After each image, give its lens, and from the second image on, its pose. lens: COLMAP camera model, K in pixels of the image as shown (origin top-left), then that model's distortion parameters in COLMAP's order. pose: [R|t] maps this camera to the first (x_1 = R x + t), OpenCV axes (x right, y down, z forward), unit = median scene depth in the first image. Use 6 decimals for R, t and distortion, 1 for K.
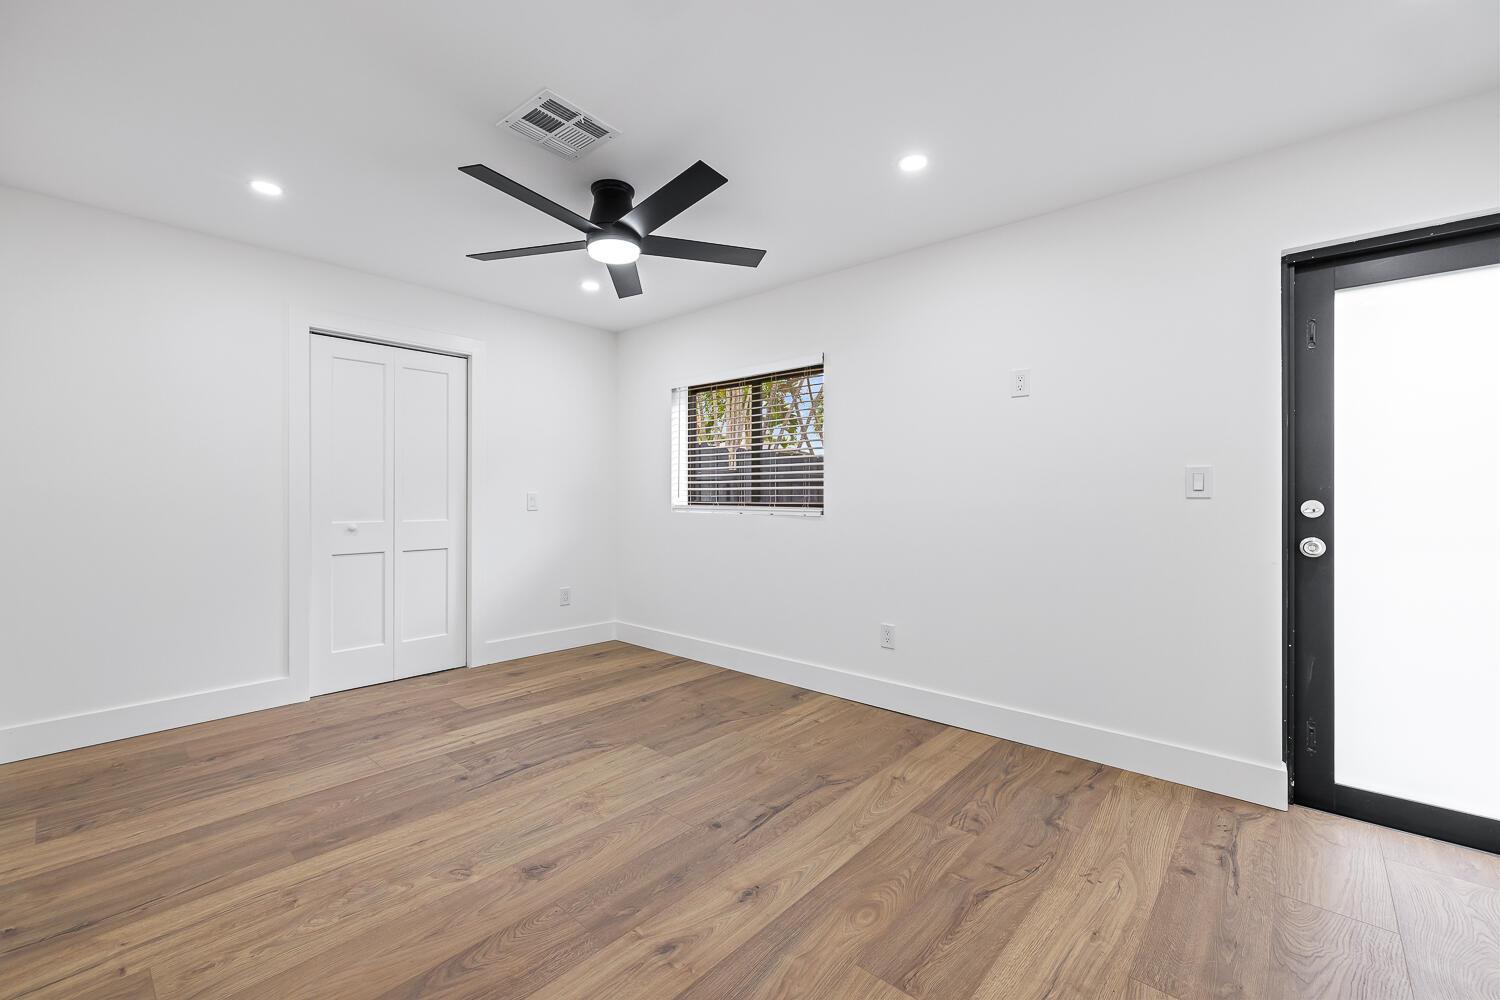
lens RADIAL K [[626.8, 0, 739.0], [0, 626.8, 495.3], [0, 0, 1]] dist [0.001569, -0.000648]
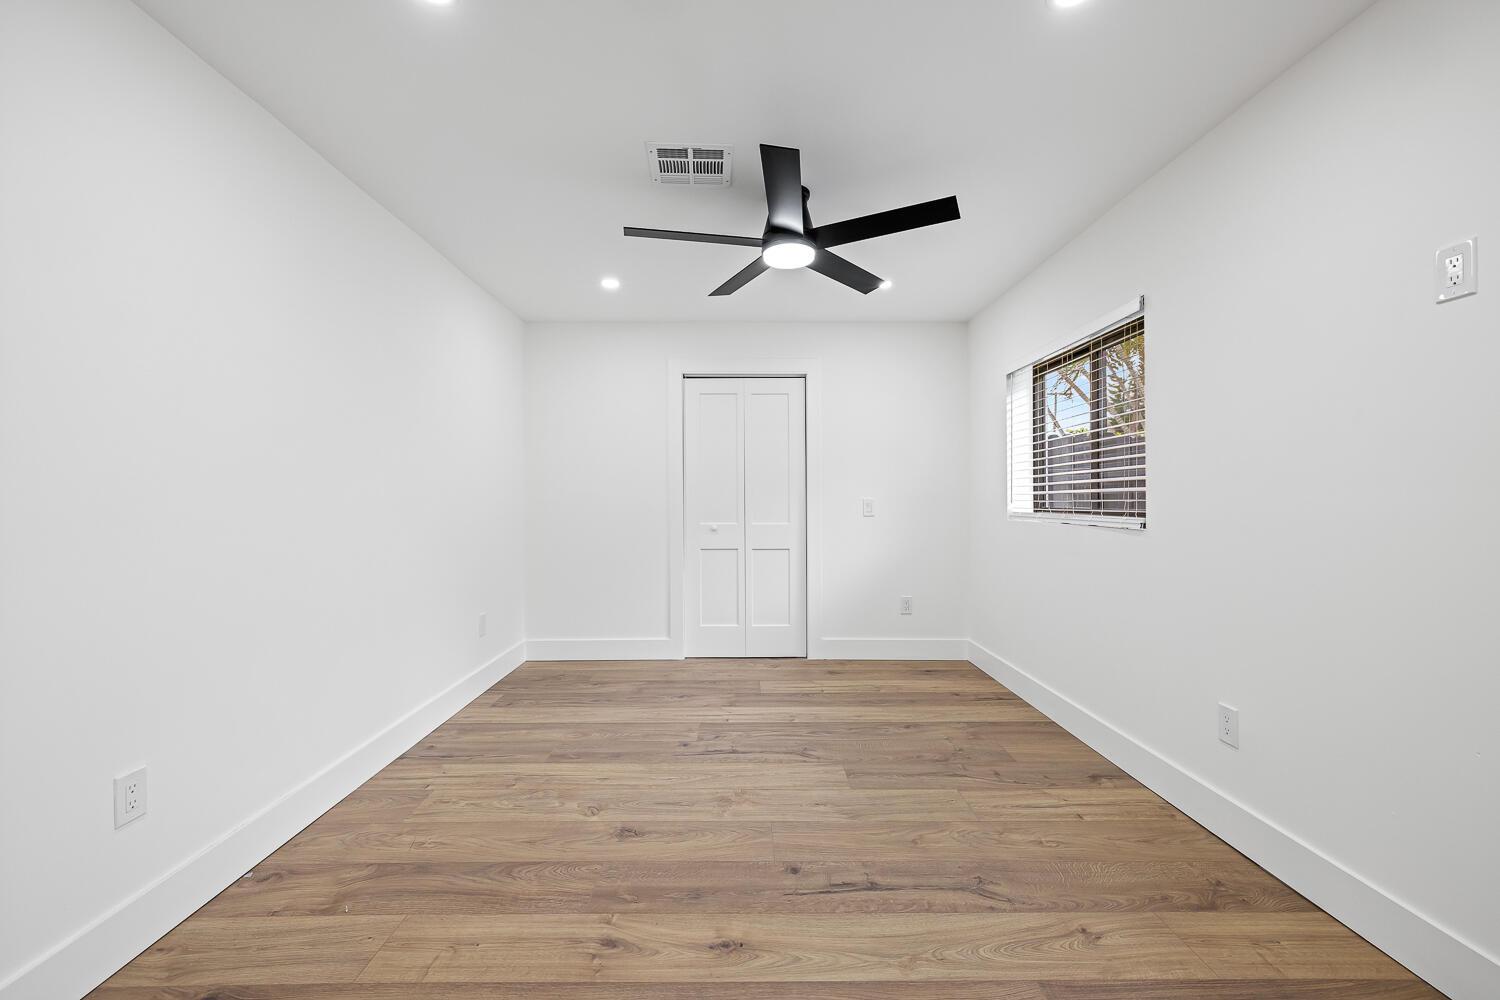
lens RADIAL K [[626.8, 0, 740.0], [0, 626.8, 496.5], [0, 0, 1]] dist [0.001569, -0.000648]
pose [[0.671134, -0.009737, -0.741272, 0.460899], [0.006162, 0.999952, -0.007555, -0.001954], [0.741310, 0.000503, 0.671163, 0.268381]]
